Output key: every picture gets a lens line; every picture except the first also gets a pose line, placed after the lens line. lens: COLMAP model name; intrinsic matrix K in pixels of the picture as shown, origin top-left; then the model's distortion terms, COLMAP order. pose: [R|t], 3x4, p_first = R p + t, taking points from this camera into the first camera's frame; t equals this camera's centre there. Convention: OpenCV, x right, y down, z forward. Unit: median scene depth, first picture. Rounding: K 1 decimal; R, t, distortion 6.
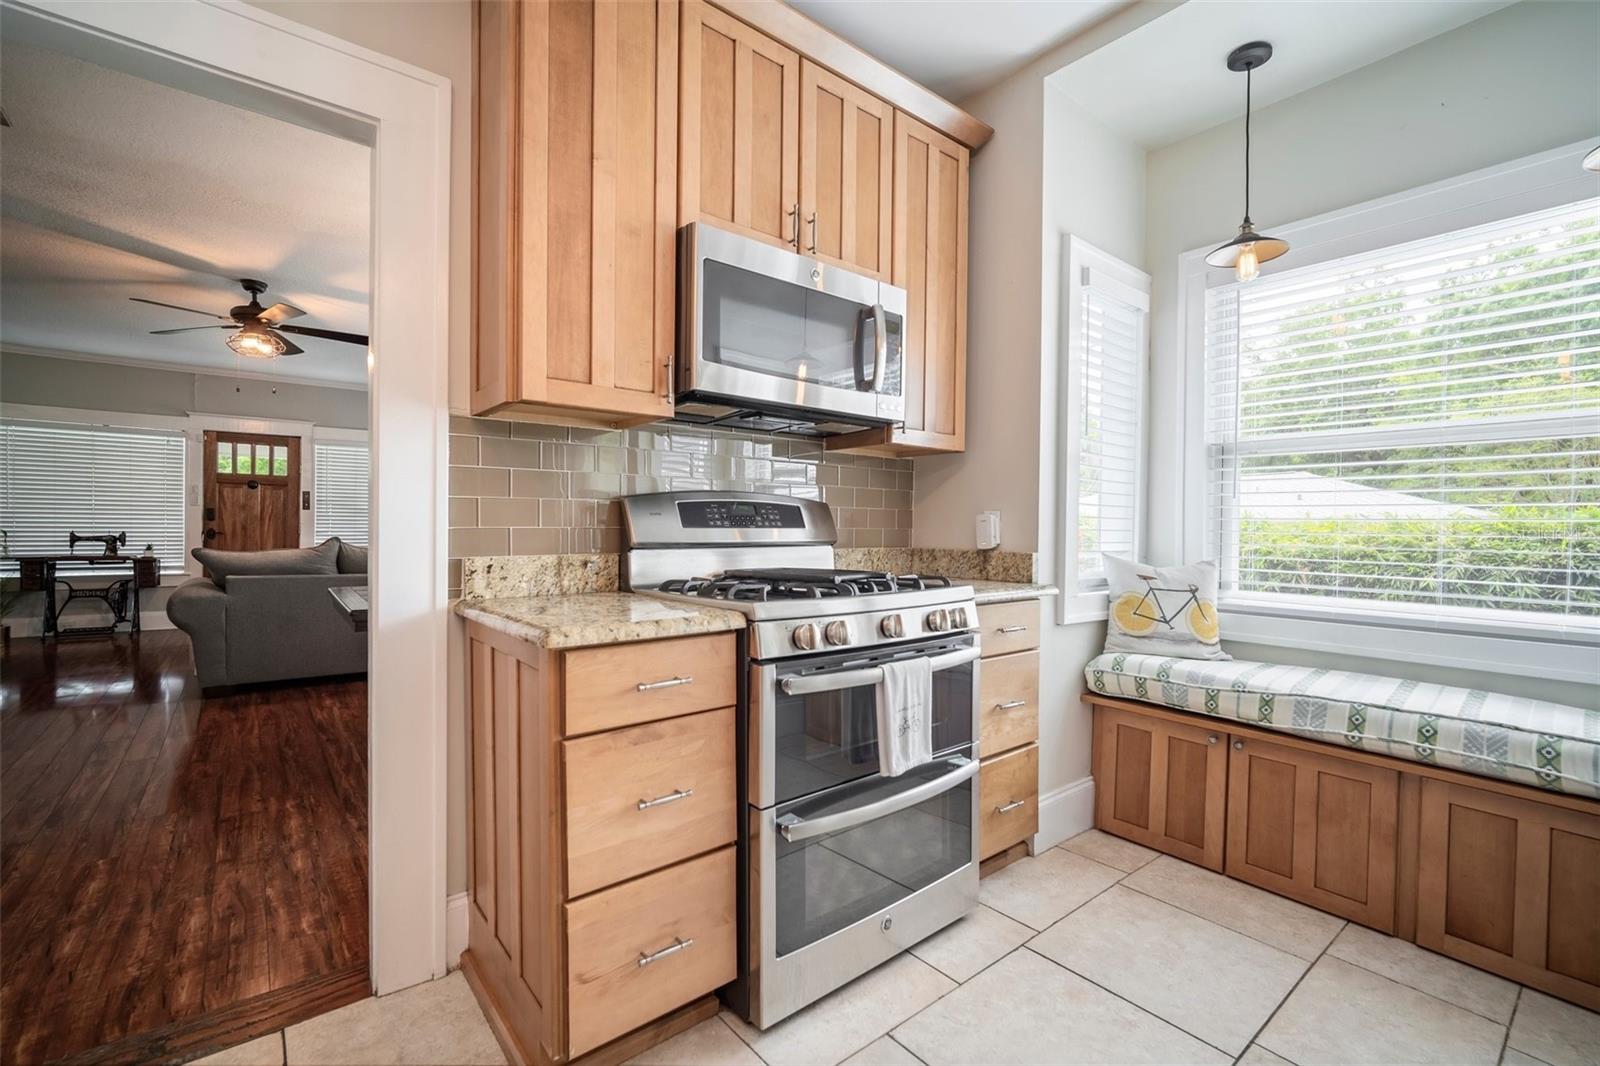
lens RADIAL K [[691.0, 0, 814.1], [0, 691.0, 540.1], [0, 0, 1]] dist [-0.002133, 0.001059]
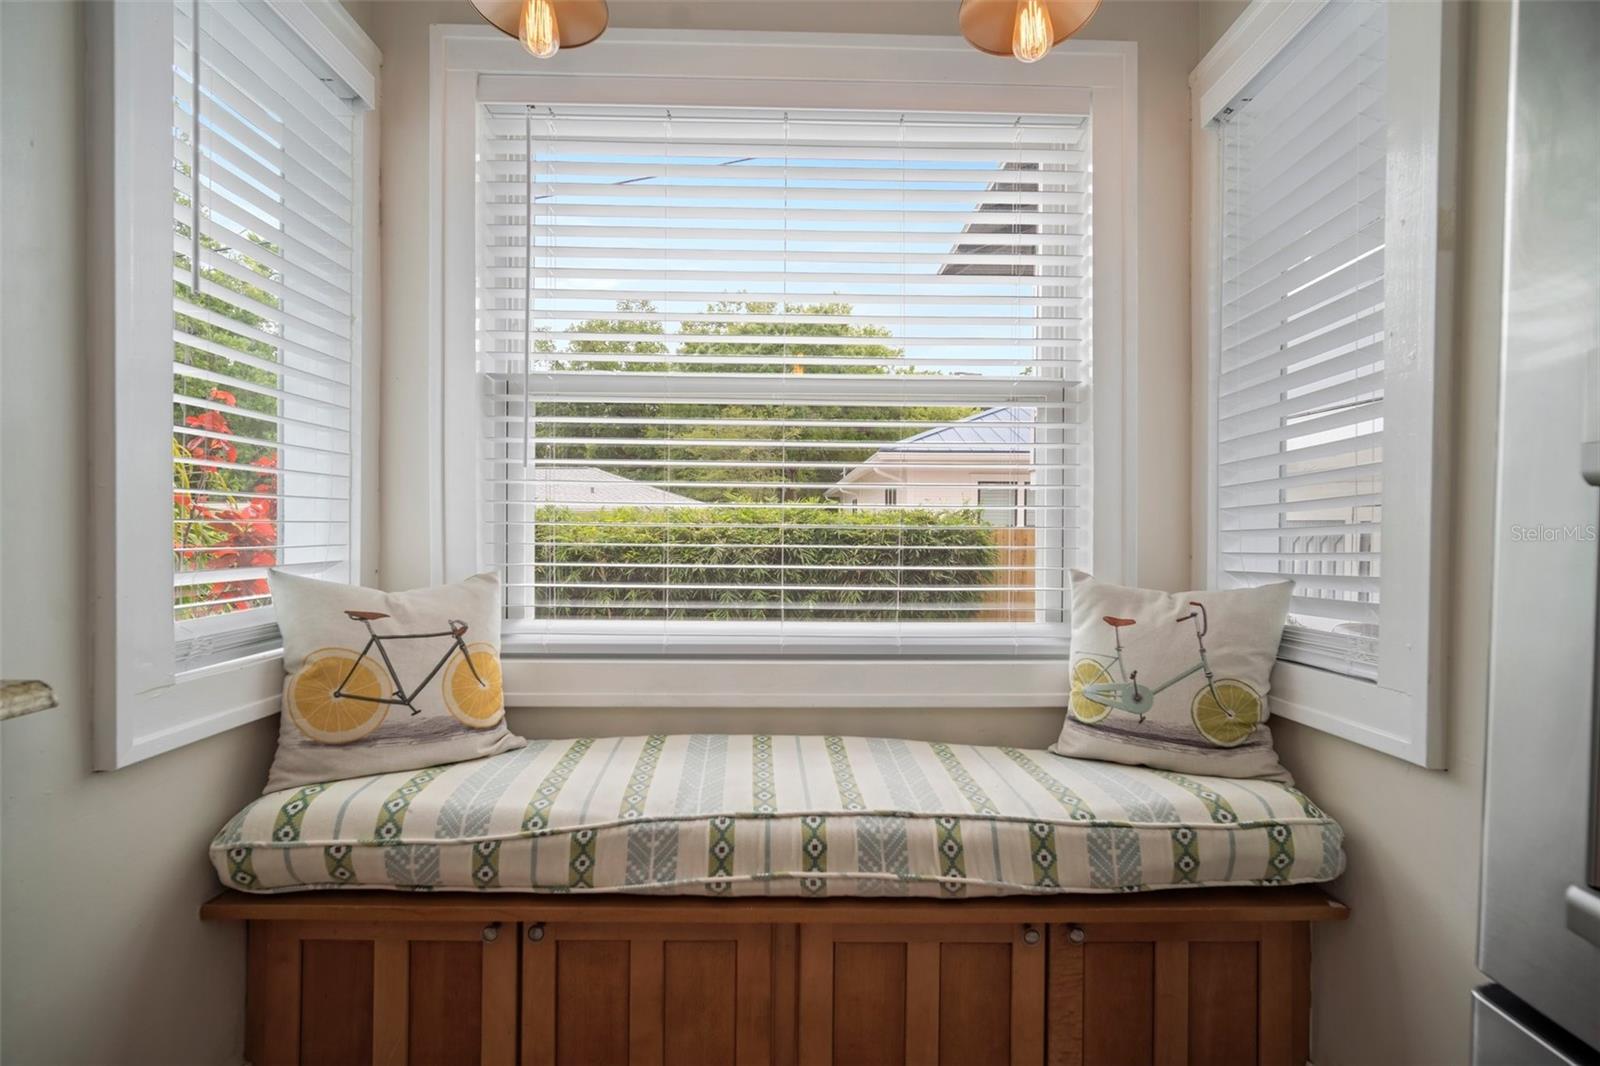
lens RADIAL K [[704.8, 0, 802.7], [0, 704.8, 528.1], [0, 0, 1]] dist [-0.013494, 0.004916]
pose [[0.615867, -0.010590, 0.787779, 0.306248], [0.013426, 0.999906, 0.002945, -0.007159], [-0.787736, 0.008763, 0.615951, 0.483720]]
